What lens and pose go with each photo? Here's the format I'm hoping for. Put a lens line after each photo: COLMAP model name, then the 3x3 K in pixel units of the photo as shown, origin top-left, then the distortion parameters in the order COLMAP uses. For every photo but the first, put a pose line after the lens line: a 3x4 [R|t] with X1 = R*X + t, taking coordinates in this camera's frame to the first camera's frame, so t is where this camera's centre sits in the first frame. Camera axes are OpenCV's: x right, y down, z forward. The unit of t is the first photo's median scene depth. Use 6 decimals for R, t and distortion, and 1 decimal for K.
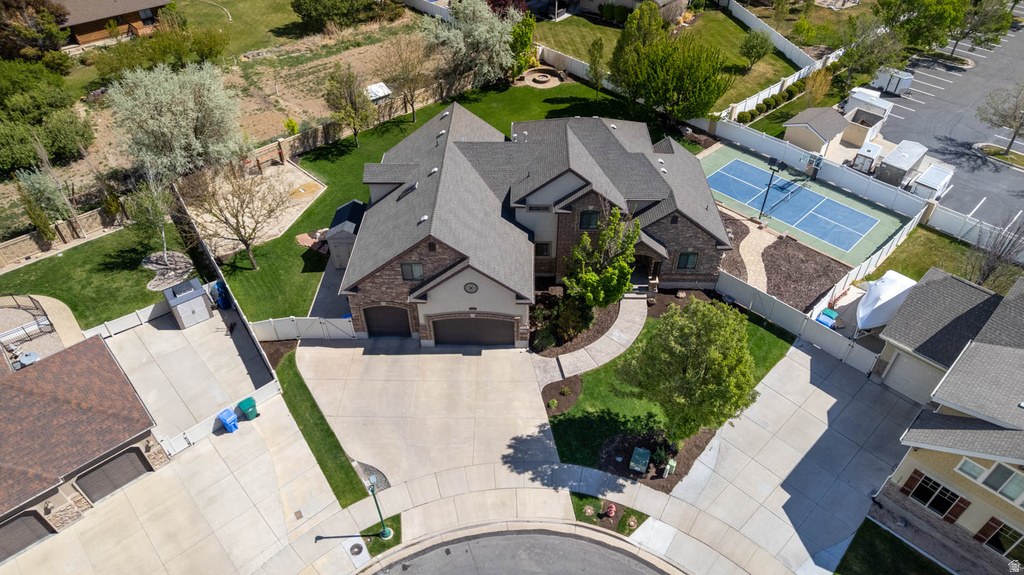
lens RADIAL K [[655.4, 0, 514.2], [0, 655.4, 291.6], [0, 0, 1]] dist [-0.078823, 0.070030]
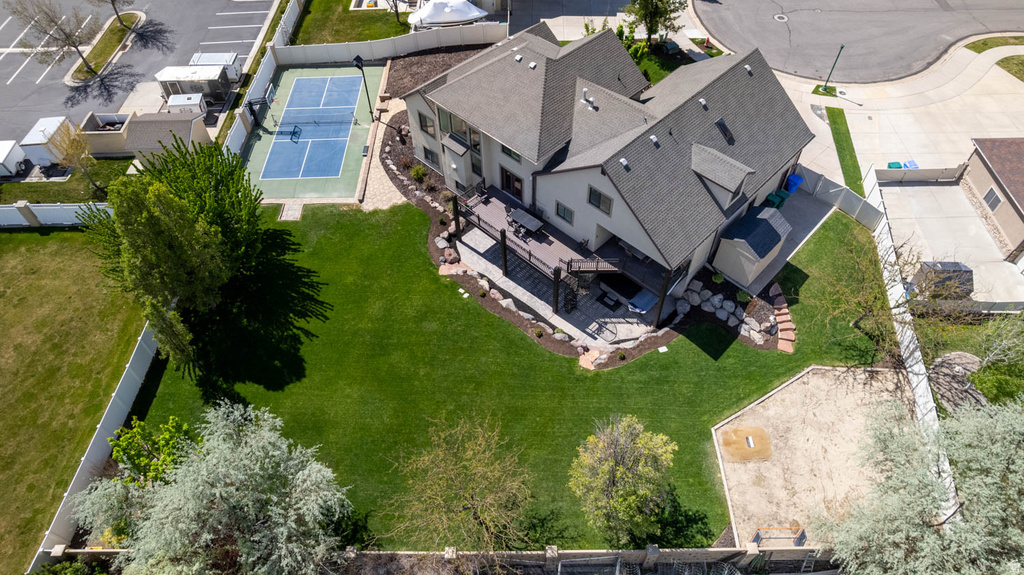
lens RADIAL K [[655.4, 0, 514.2], [0, 655.4, 291.6], [0, 0, 1]] dist [-0.078823, 0.070030]
pose [[-0.725218, -0.529612, 0.439965, -0.499455], [0.468372, 0.088892, 0.879048, -1.153331], [-0.504664, 0.843569, 0.183590, 1.214247]]
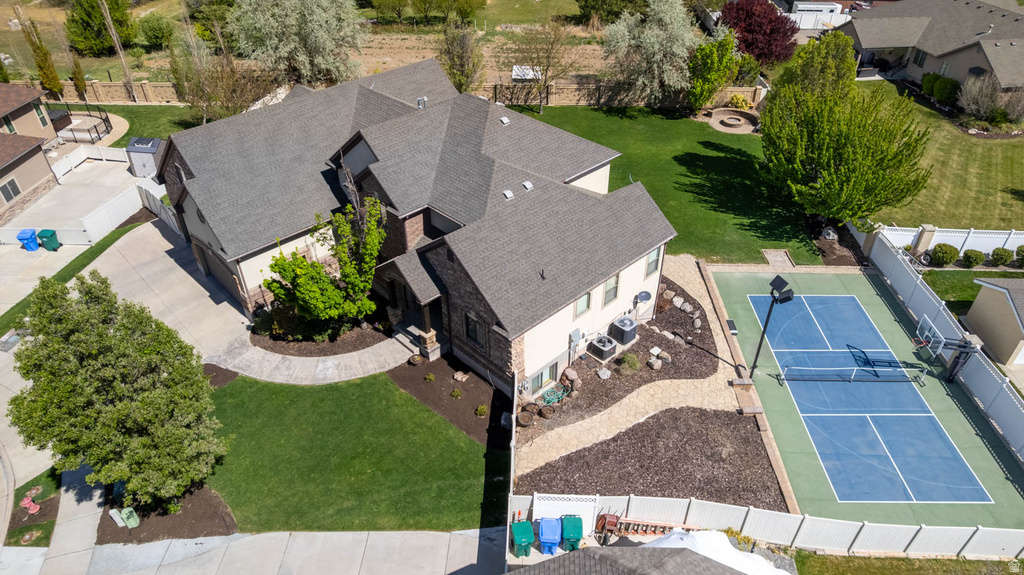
lens RADIAL K [[655.4, 0, 514.2], [0, 655.4, 291.6], [0, 0, 1]] dist [-0.078823, 0.070030]
pose [[0.709847, 0.420935, -0.564741, 0.686413], [-0.464399, 0.882523, 0.074074, -0.157910], [0.529577, 0.209684, 0.821937, 0.500447]]
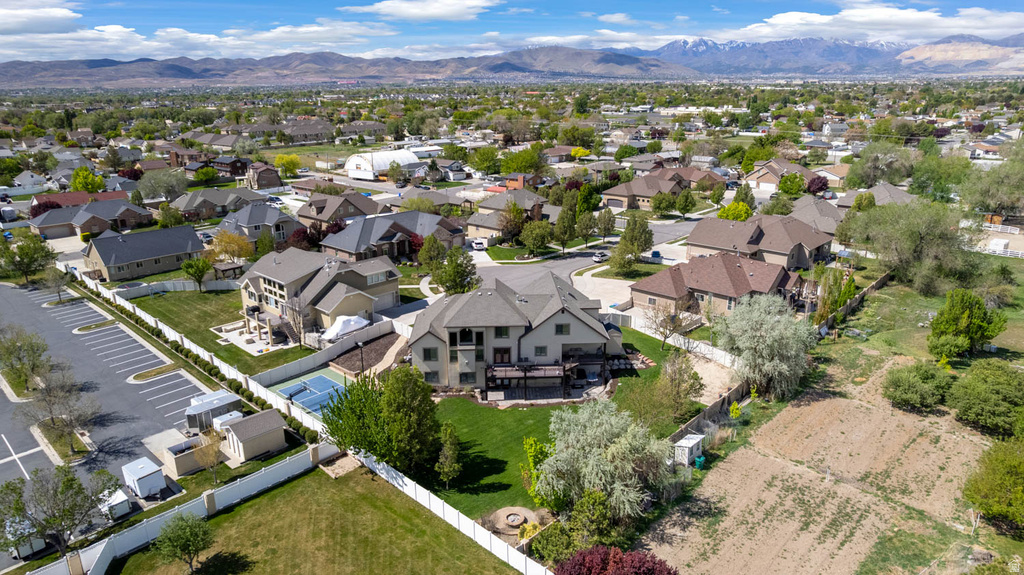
lens RADIAL K [[655.4, 0, 514.2], [0, 655.4, 291.6], [0, 0, 1]] dist [-0.078823, 0.070030]
pose [[-0.998197, 0.026485, -0.053873, 0.137212], [-0.032306, 0.519373, 0.853937, -1.990975], [0.050597, 0.854137, -0.517581, 2.115500]]
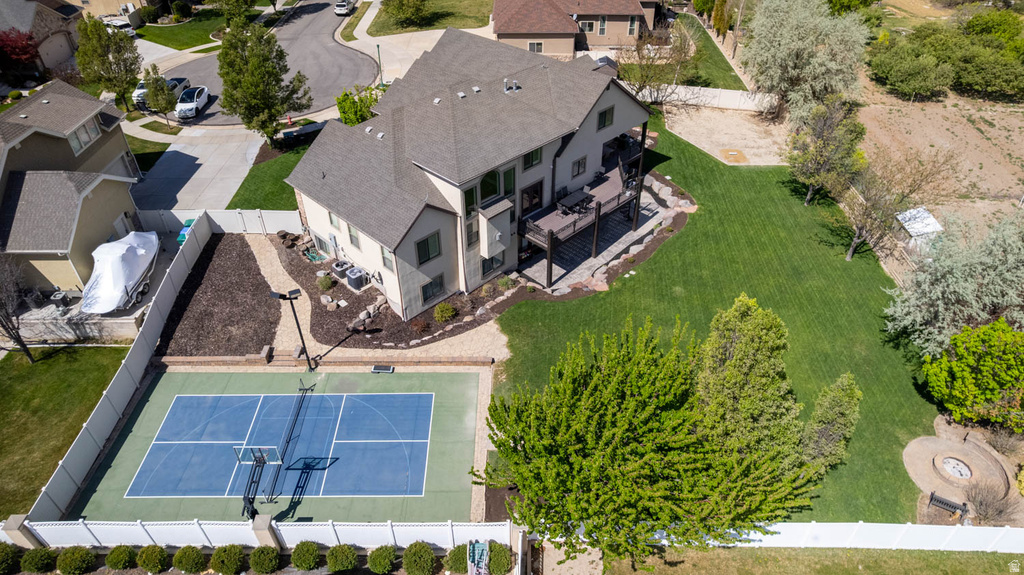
lens RADIAL K [[655.4, 0, 514.2], [0, 655.4, 291.6], [0, 0, 1]] dist [-0.078823, 0.070030]
pose [[-0.689690, 0.458272, -0.560638, 0.747658], [-0.472317, 0.302153, 0.828022, -1.029332], [0.548858, 0.835877, 0.008058, 1.365536]]
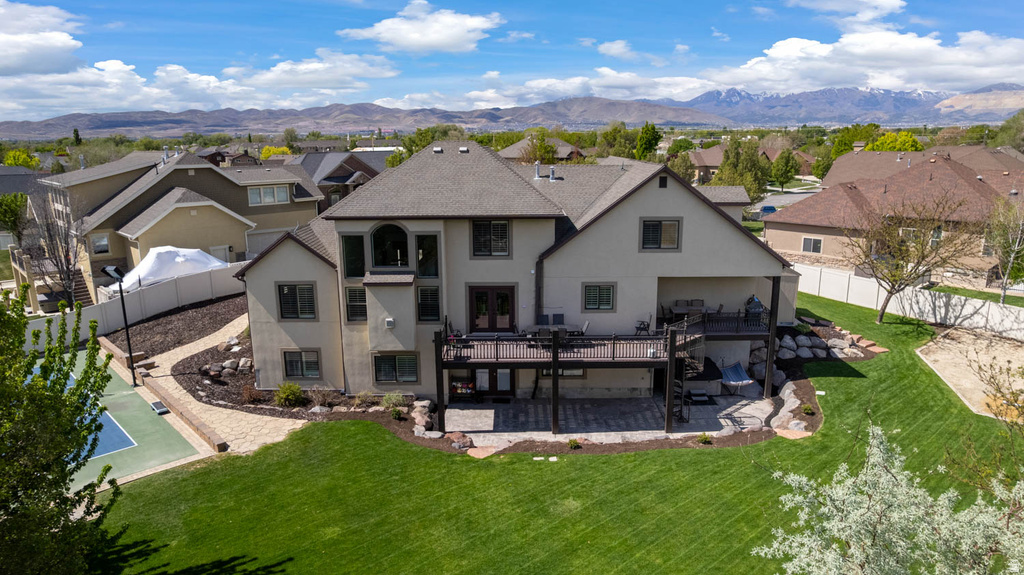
lens RADIAL K [[655.4, 0, 514.2], [0, 655.4, 291.6], [0, 0, 1]] dist [-0.078823, 0.070030]
pose [[-0.999902, 0.012817, -0.005688, 0.052786], [0.002814, 0.580795, 0.814045, -0.809217], [0.013737, 0.813949, -0.580774, 1.662246]]
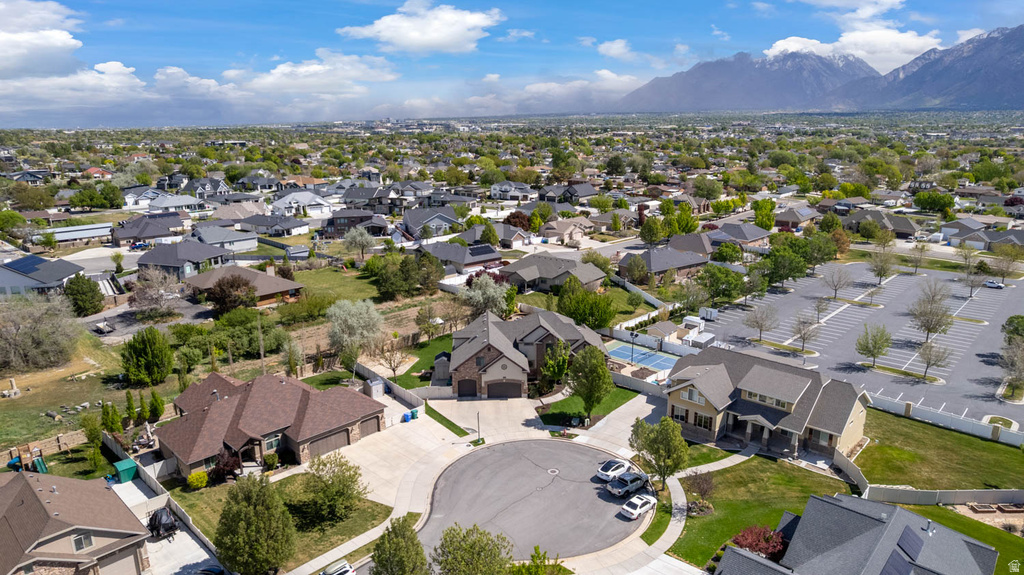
lens RADIAL K [[655.4, 0, 514.2], [0, 655.4, 291.6], [0, 0, 1]] dist [-0.078823, 0.070030]
pose [[0.998050, -0.016885, 0.060093, -0.159528], [0.041966, 0.894178, -0.445741, 0.785879], [-0.046208, 0.447393, 0.893143, -1.255927]]
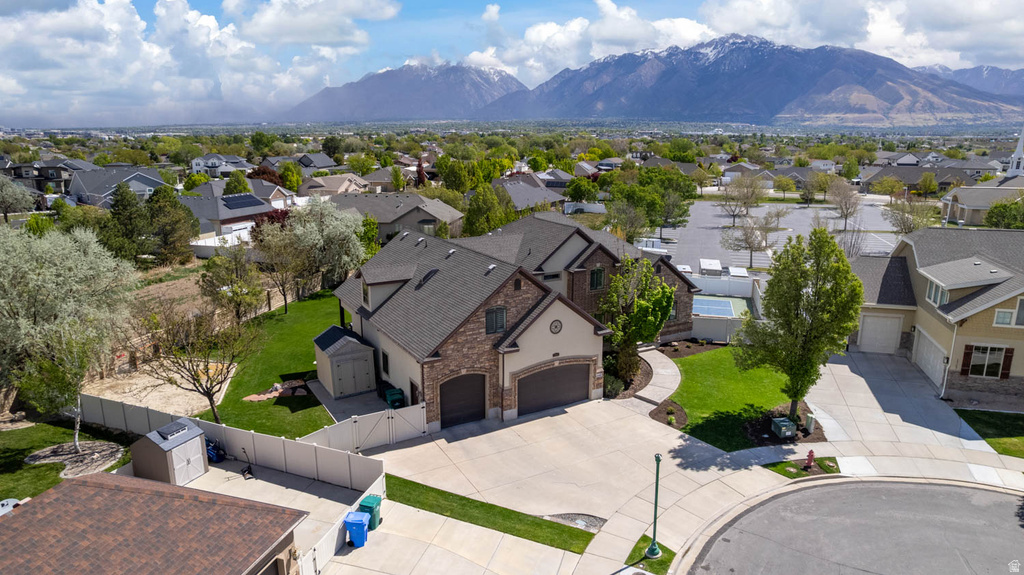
lens RADIAL K [[655.4, 0, 514.2], [0, 655.4, 291.6], [0, 0, 1]] dist [-0.078823, 0.070030]
pose [[0.857301, -0.119064, 0.500858, -0.542547], [0.336780, 0.865542, -0.370698, 0.260275], [-0.389376, 0.486478, 0.782129, 0.233619]]
